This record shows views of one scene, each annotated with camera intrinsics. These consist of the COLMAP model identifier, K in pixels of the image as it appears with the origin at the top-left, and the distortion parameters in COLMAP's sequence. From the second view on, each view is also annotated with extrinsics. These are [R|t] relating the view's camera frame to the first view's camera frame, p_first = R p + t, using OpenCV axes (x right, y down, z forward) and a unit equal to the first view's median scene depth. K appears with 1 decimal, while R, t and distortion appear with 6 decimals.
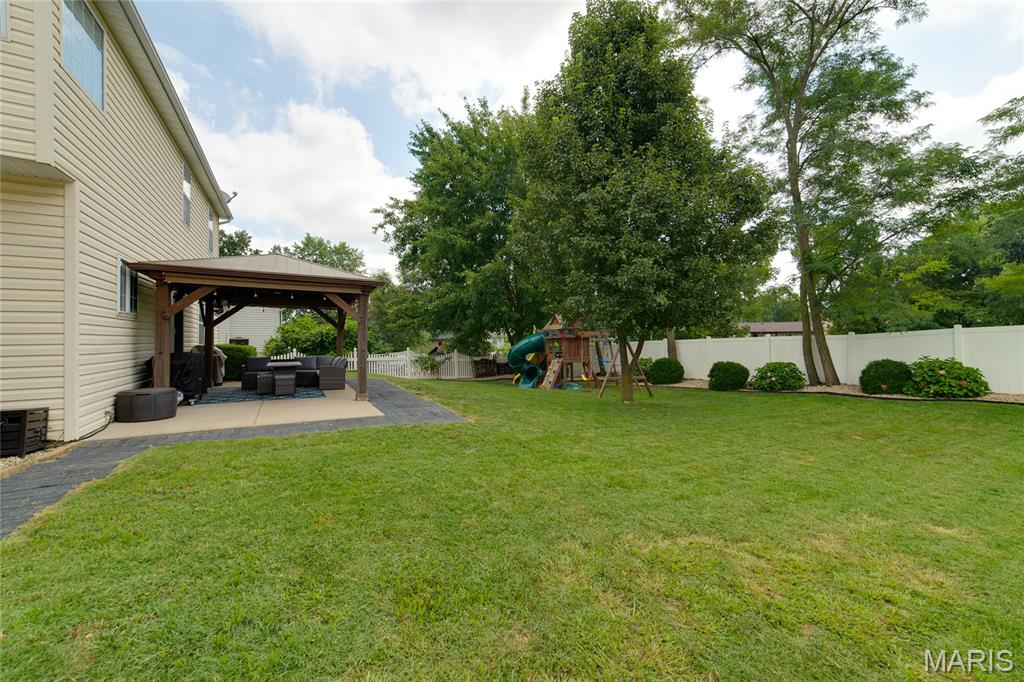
lens RADIAL K [[405.0, 0, 507.3], [0, 405.0, 337.7], [0, 0, 1]] dist [-0.010610, 0.002419]
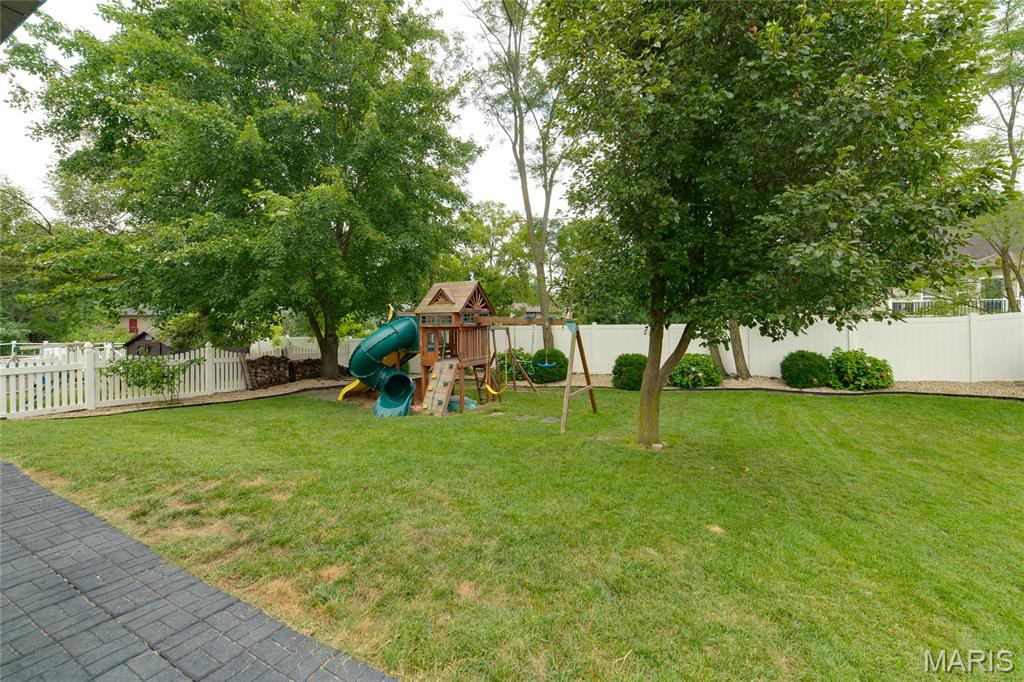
lens RADIAL K [[408.5, 0, 528.3], [0, 408.5, 317.9], [0, 0, 1]] dist [-0.008294, 0.002289]
pose [[0.816958, 0.006697, 0.576659, -0.132821], [-0.011525, 0.999922, 0.004716, -0.017836], [-0.576583, -0.010499, 0.816971, 0.426823]]
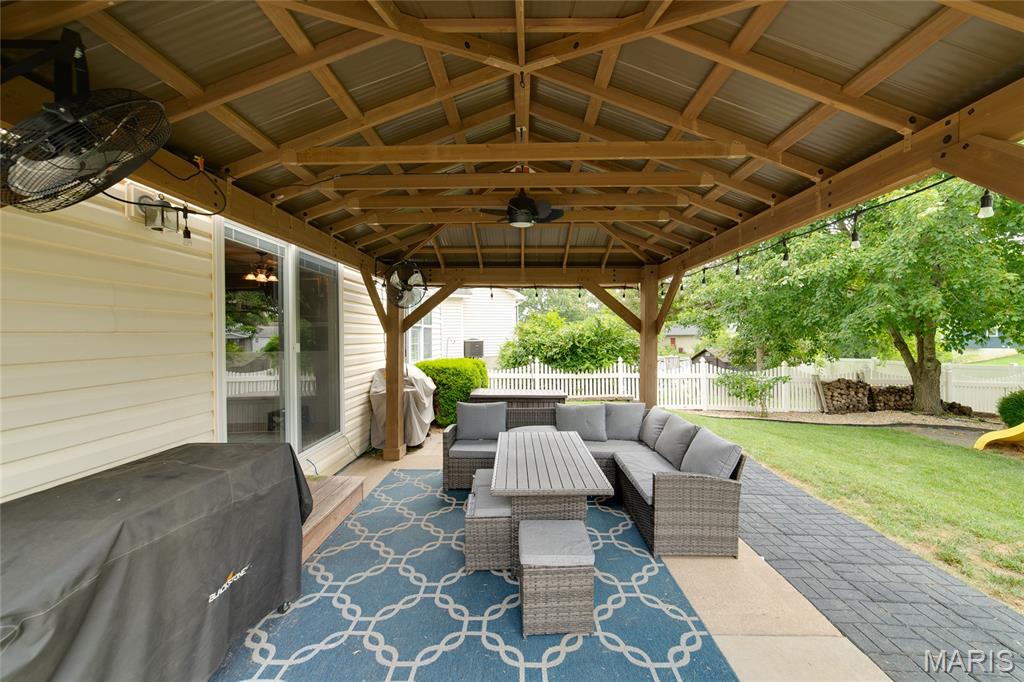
lens RADIAL K [[405.0, 0, 511.1], [0, 405.0, 338.2], [0, 0, 1]] dist [-0.010610, 0.002419]
pose [[0.868068, 0.003931, -0.496429, -0.263818], [0.003759, 0.999888, 0.014491, -0.019652], [0.496431, -0.014445, 0.867956, 0.451609]]
